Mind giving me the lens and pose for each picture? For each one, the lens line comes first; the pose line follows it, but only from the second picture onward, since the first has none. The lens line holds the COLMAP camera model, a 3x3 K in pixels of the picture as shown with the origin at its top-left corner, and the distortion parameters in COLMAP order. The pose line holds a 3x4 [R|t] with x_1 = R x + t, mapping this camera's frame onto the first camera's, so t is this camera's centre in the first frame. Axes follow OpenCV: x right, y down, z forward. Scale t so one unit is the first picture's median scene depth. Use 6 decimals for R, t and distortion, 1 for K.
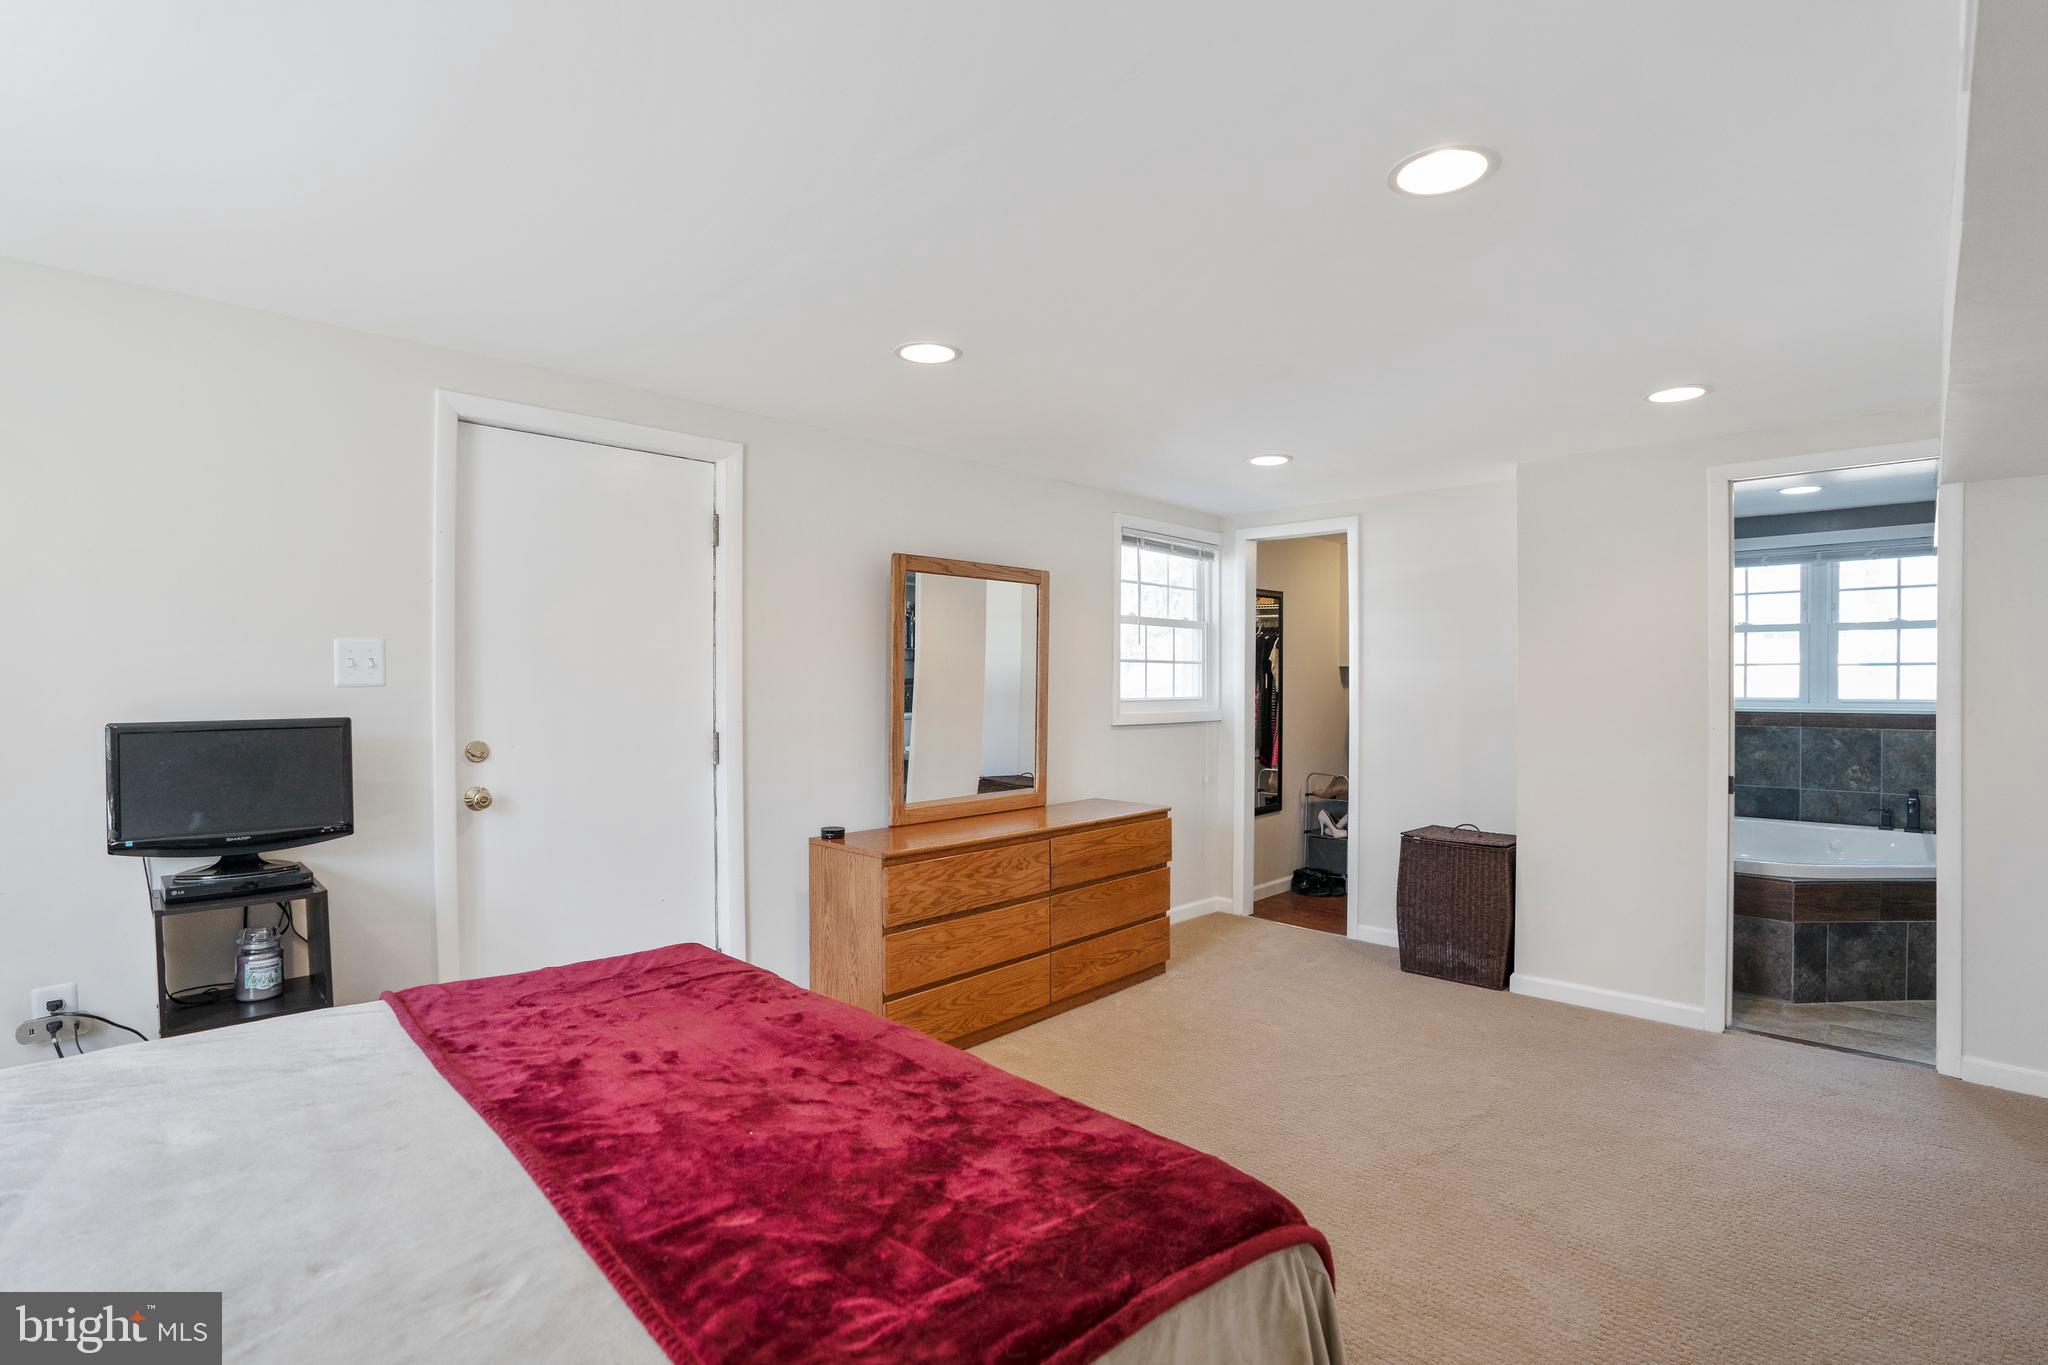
lens RADIAL K [[946.5, 0, 1022.6], [0, 946.5, 674.5], [0, 0, 1]] dist [-0.054322, 0.027885]
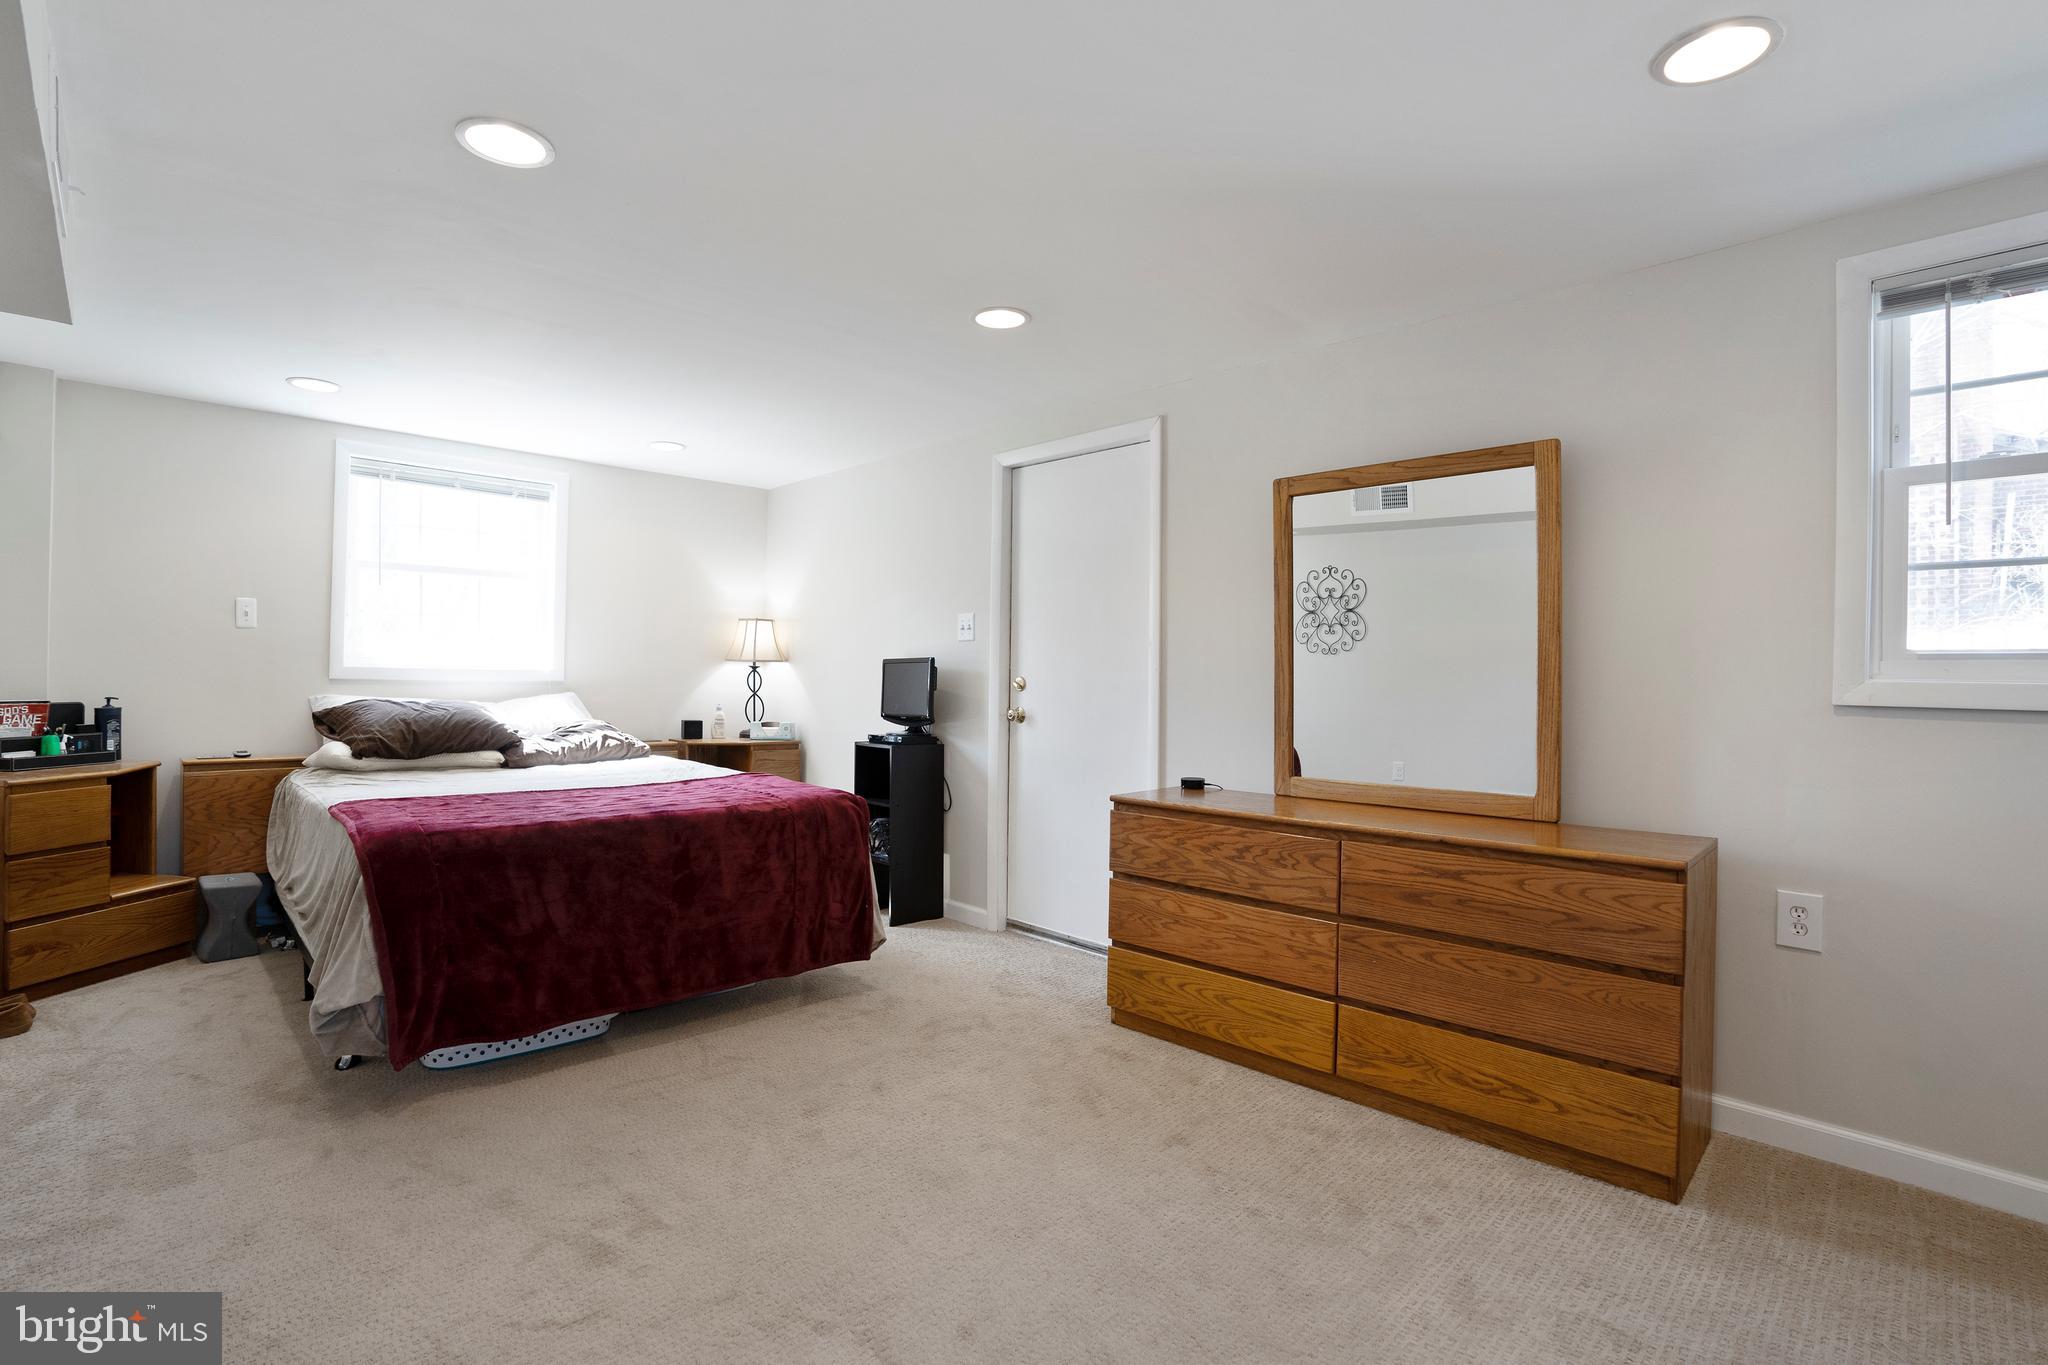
lens RADIAL K [[946.5, 0, 1022.6], [0, 946.5, 674.5], [0, 0, 1]] dist [-0.054322, 0.027885]
pose [[0.007884, -0.003040, -0.999964, 0.734905], [-0.009482, 0.999950, -0.003115, 0.056271], [0.999924, 0.009507, 0.007854, 0.769835]]
